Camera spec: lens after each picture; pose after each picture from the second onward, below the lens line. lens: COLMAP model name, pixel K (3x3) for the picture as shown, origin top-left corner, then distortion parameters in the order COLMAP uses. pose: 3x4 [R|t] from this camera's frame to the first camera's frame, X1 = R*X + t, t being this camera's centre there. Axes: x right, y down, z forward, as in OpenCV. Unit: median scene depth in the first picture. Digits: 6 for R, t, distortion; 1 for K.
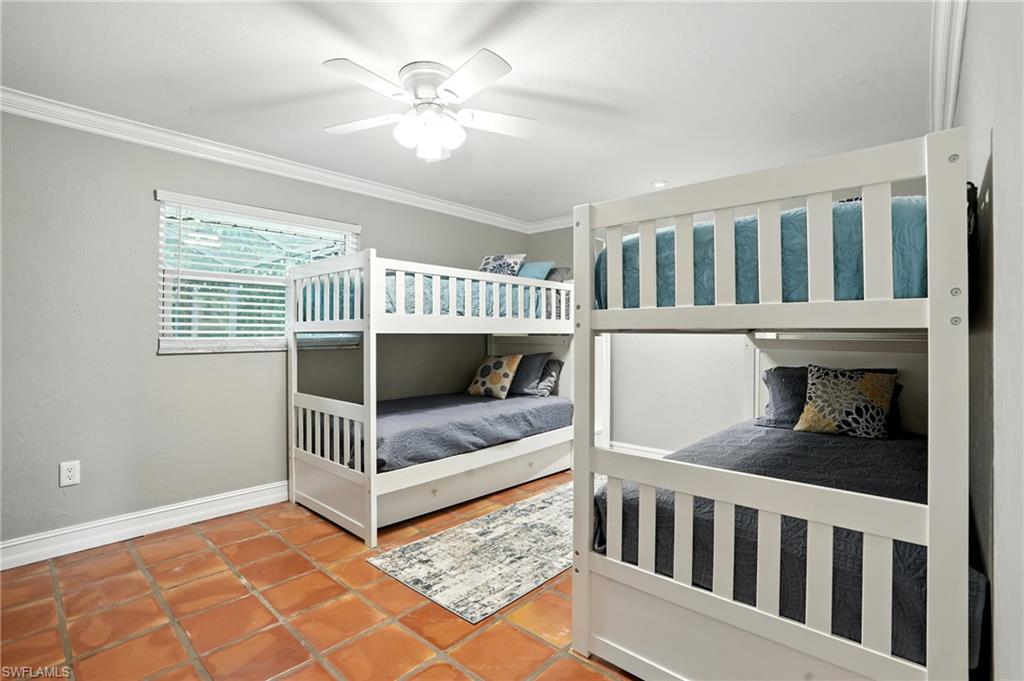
lens RADIAL K [[479.8, 0, 509.2], [0, 479.8, 329.0], [0, 0, 1]] dist [-0.068526, 0.025889]
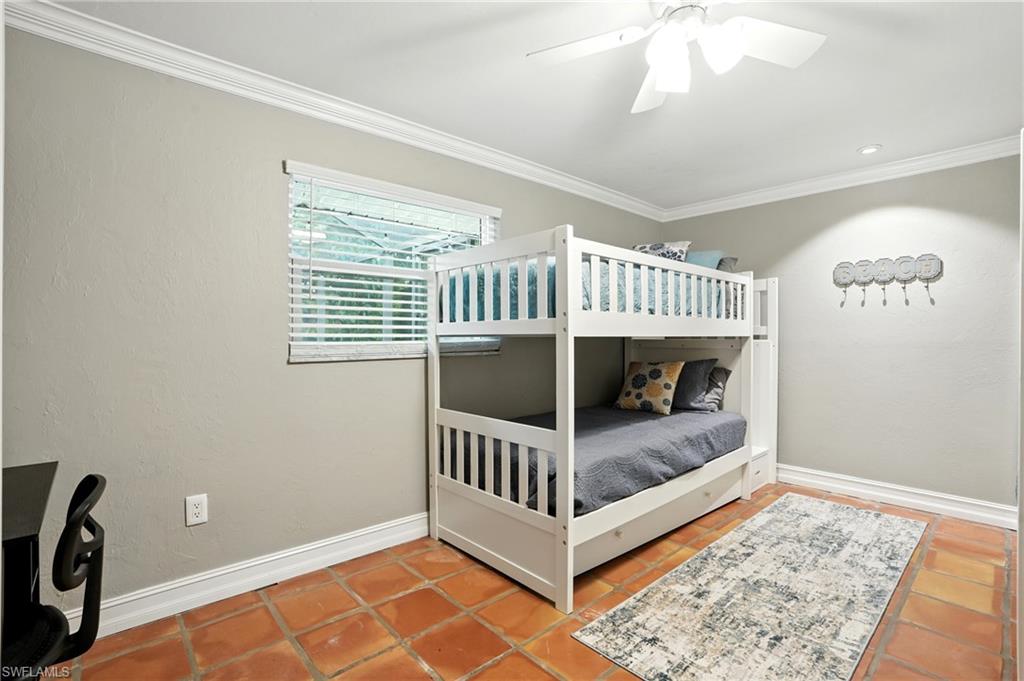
lens RADIAL K [[474.3, 0, 512.0], [0, 474.3, 340.5], [0, 0, 1]] dist [-0.068649, 0.026151]
pose [[0.995213, -0.000377, -0.097730, -0.265071], [0.002242, 0.999818, 0.018967, 0.000495], [0.097705, -0.019095, 0.995032, 0.207726]]
